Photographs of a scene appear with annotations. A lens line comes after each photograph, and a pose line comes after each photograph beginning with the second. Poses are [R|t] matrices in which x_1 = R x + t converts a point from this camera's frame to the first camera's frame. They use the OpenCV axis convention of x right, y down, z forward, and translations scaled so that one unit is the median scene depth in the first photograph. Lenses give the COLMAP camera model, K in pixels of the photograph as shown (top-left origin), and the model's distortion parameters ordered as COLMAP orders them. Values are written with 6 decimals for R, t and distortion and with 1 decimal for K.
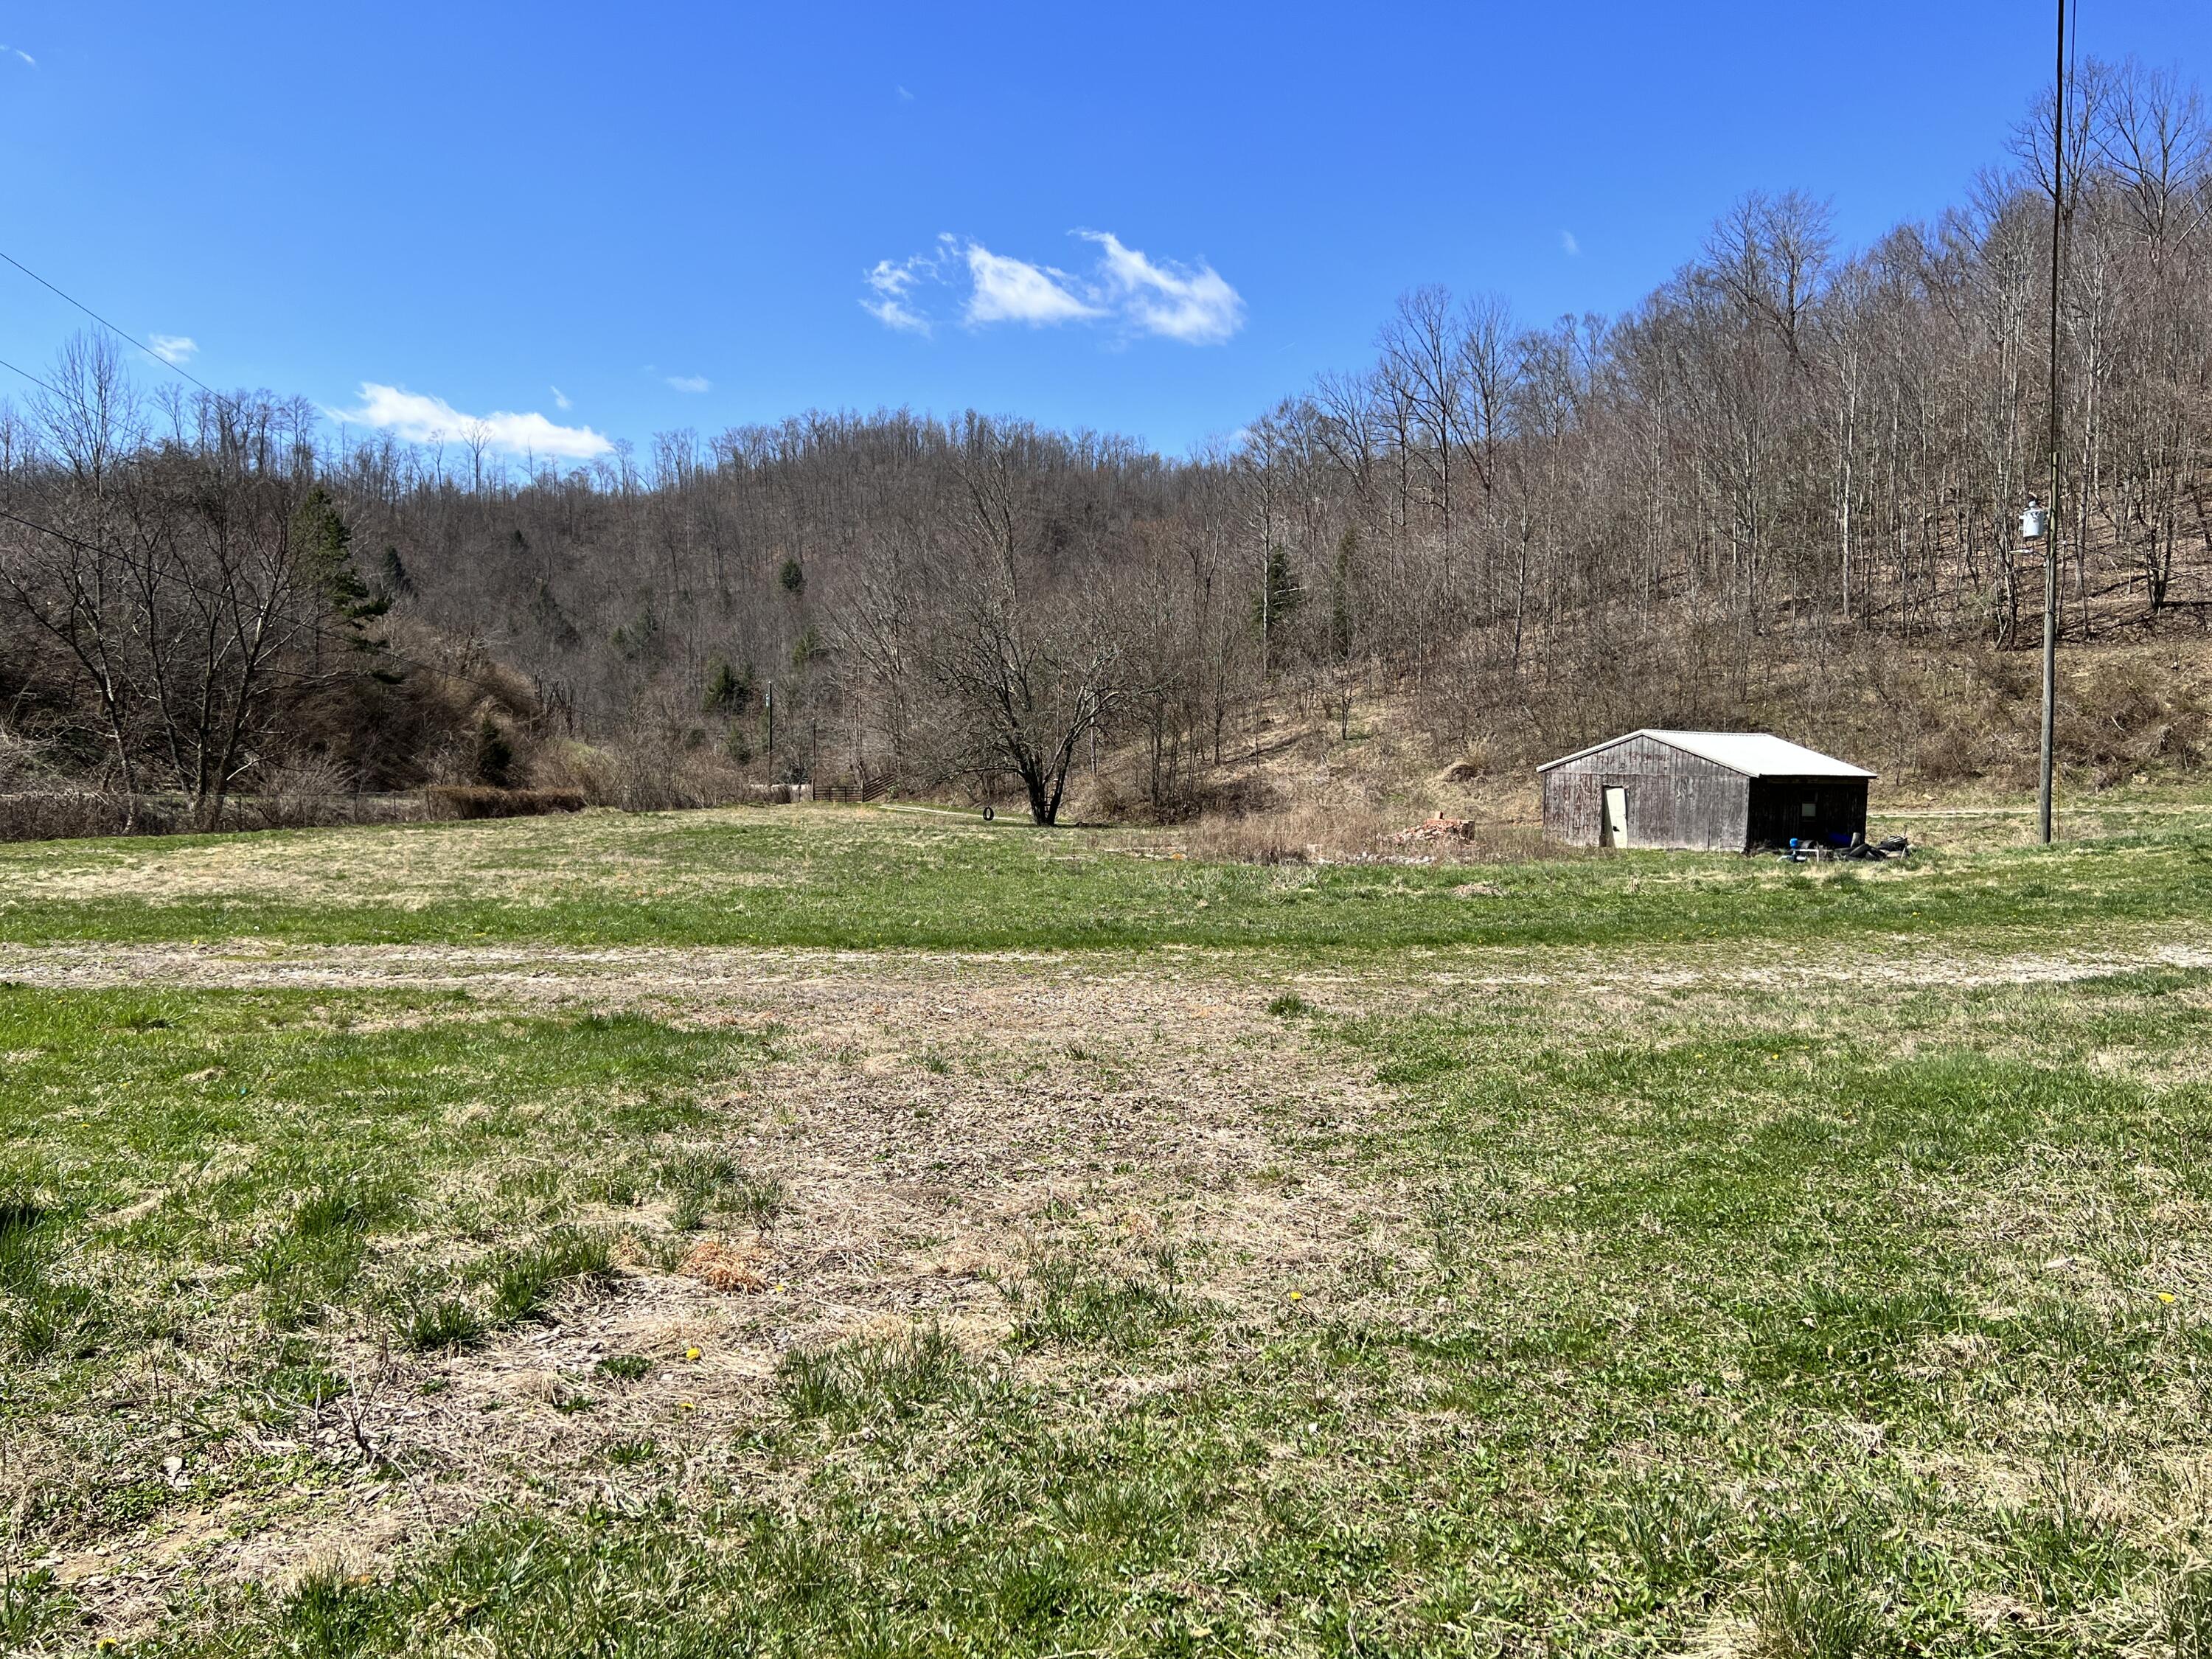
lens RADIAL K [[1666.4, 0, 1106.0], [0, 1666.4, 829.5], [0, 0, 1]] dist [0.092929, -0.099589]
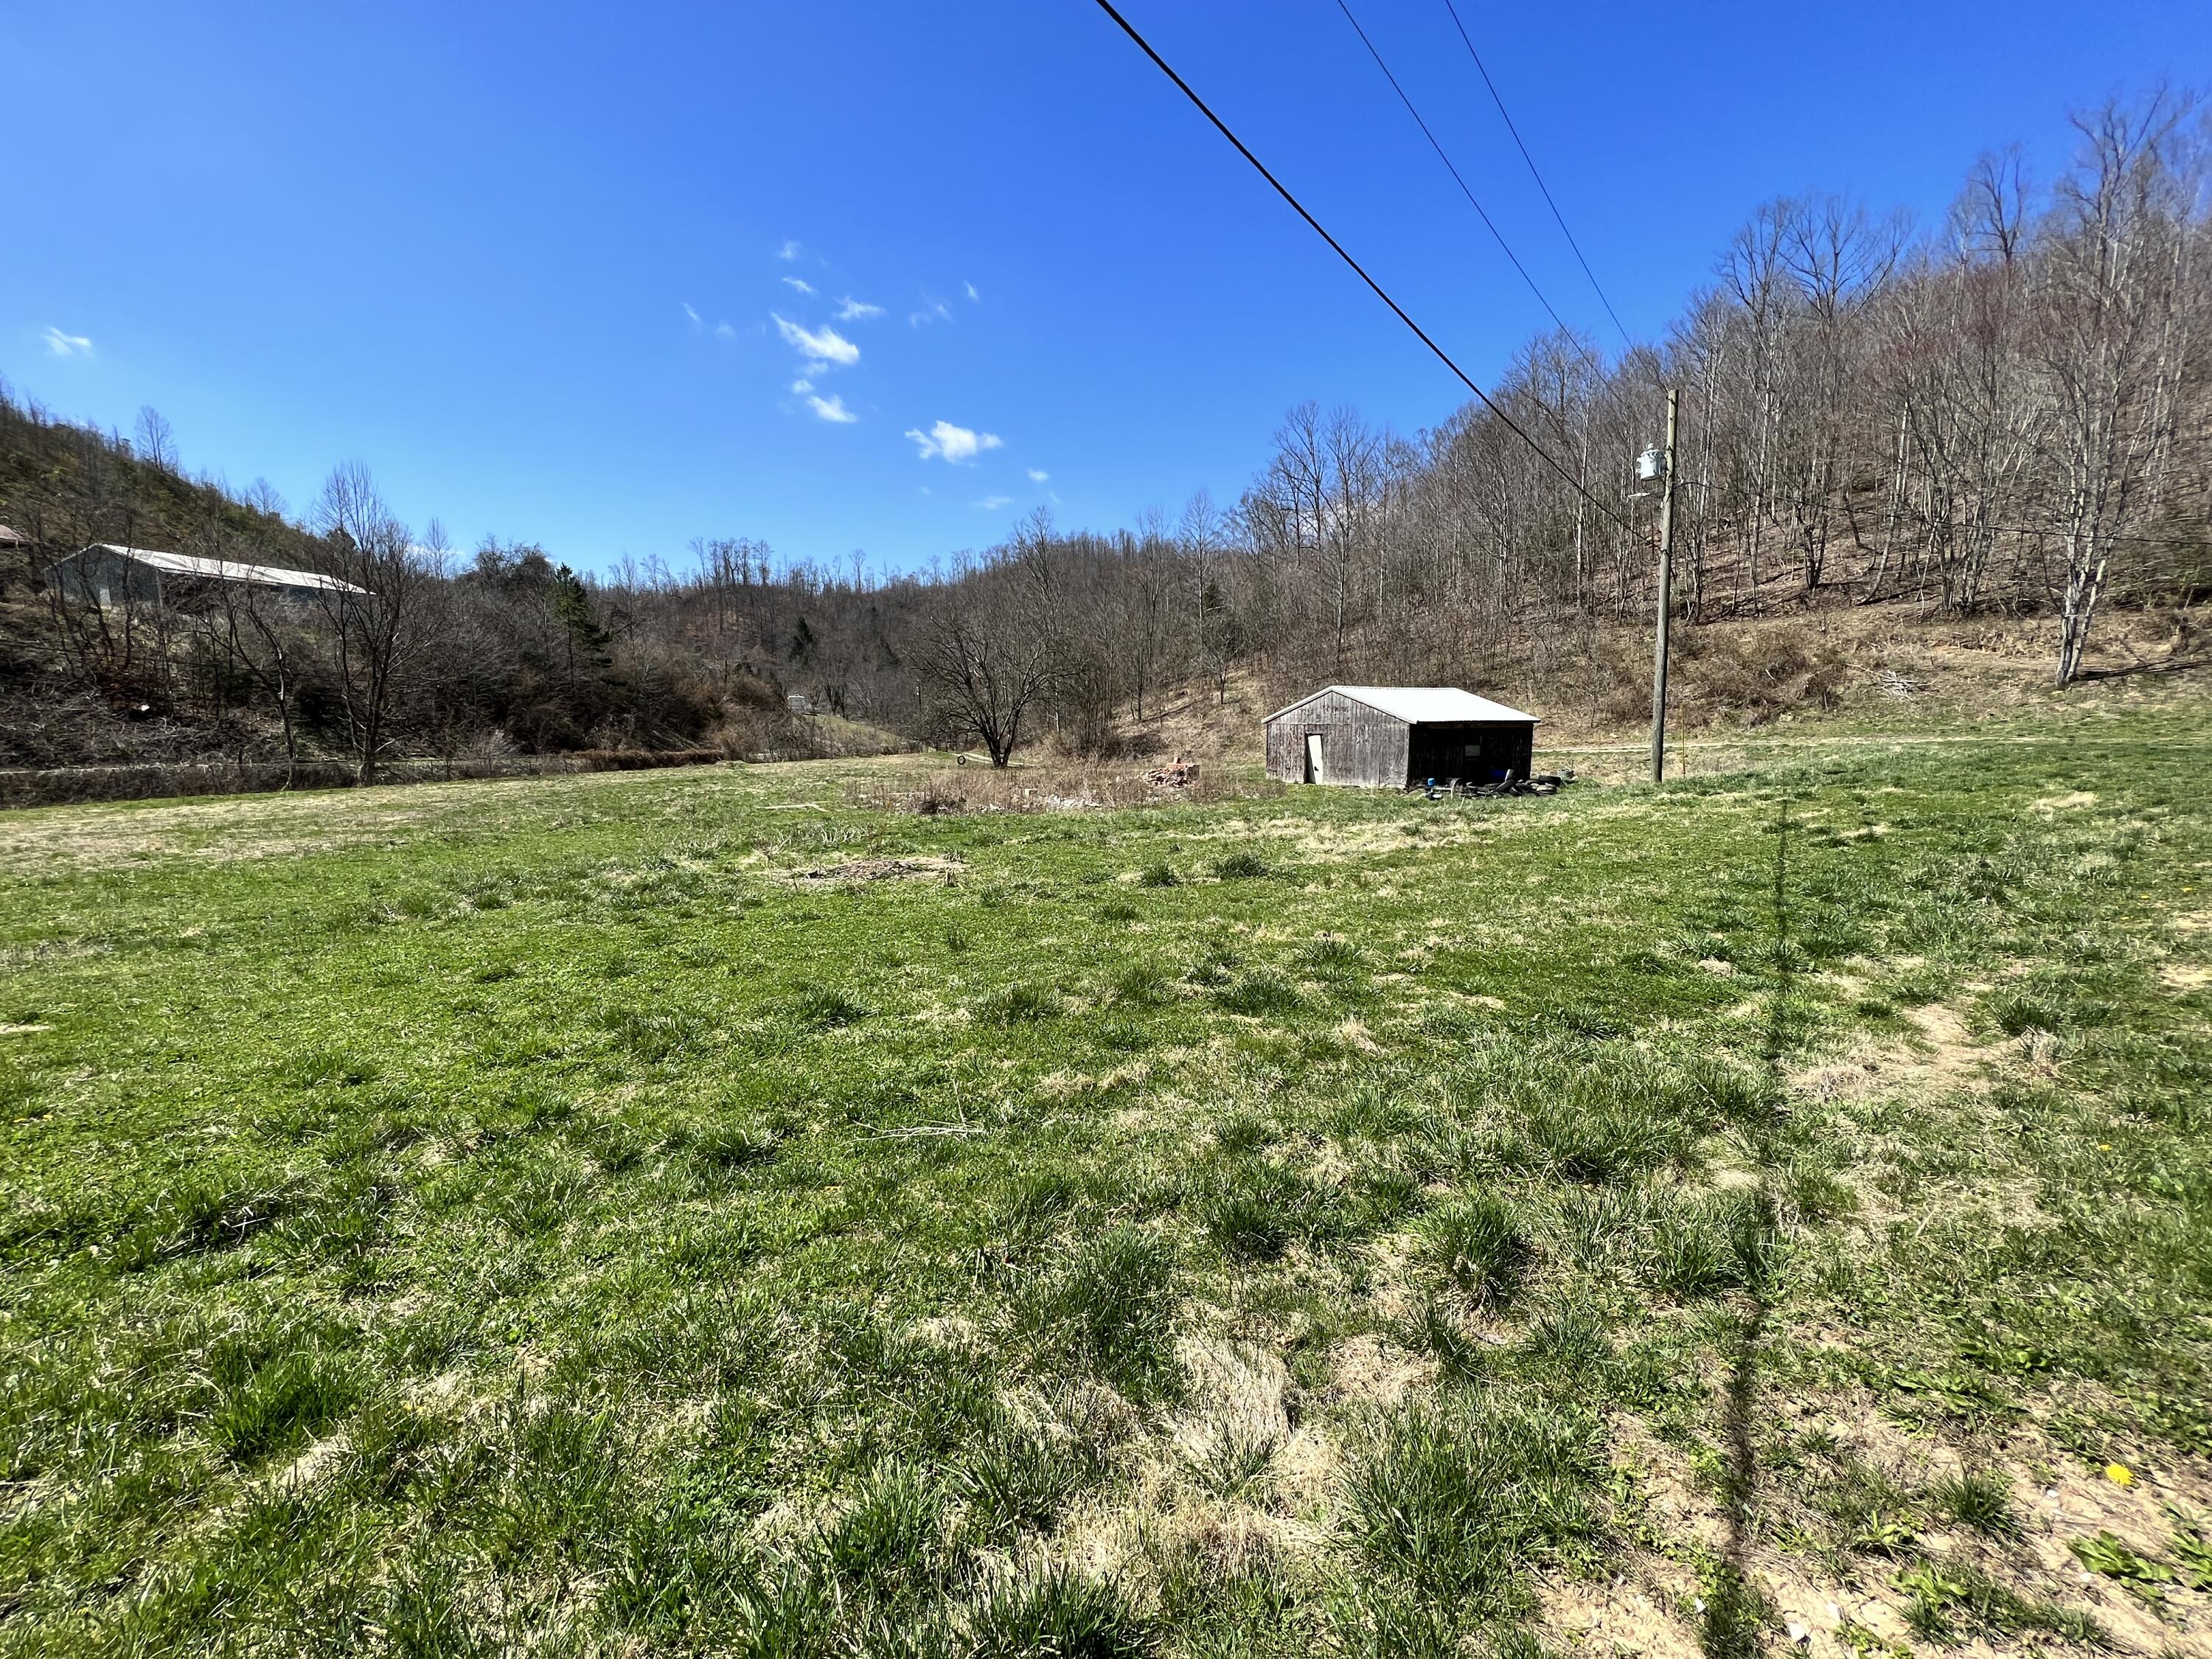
lens RADIAL K [[879.5, 0, 1103.9], [0, 879.5, 827.7], [0, 0, 1]] dist [-0.000226, -0.000001]
pose [[0.991225, -0.009270, -0.131861, 0.189591], [0.019370, 0.996956, 0.075523, -0.007267], [0.130760, -0.077414, 0.988387, 0.279943]]
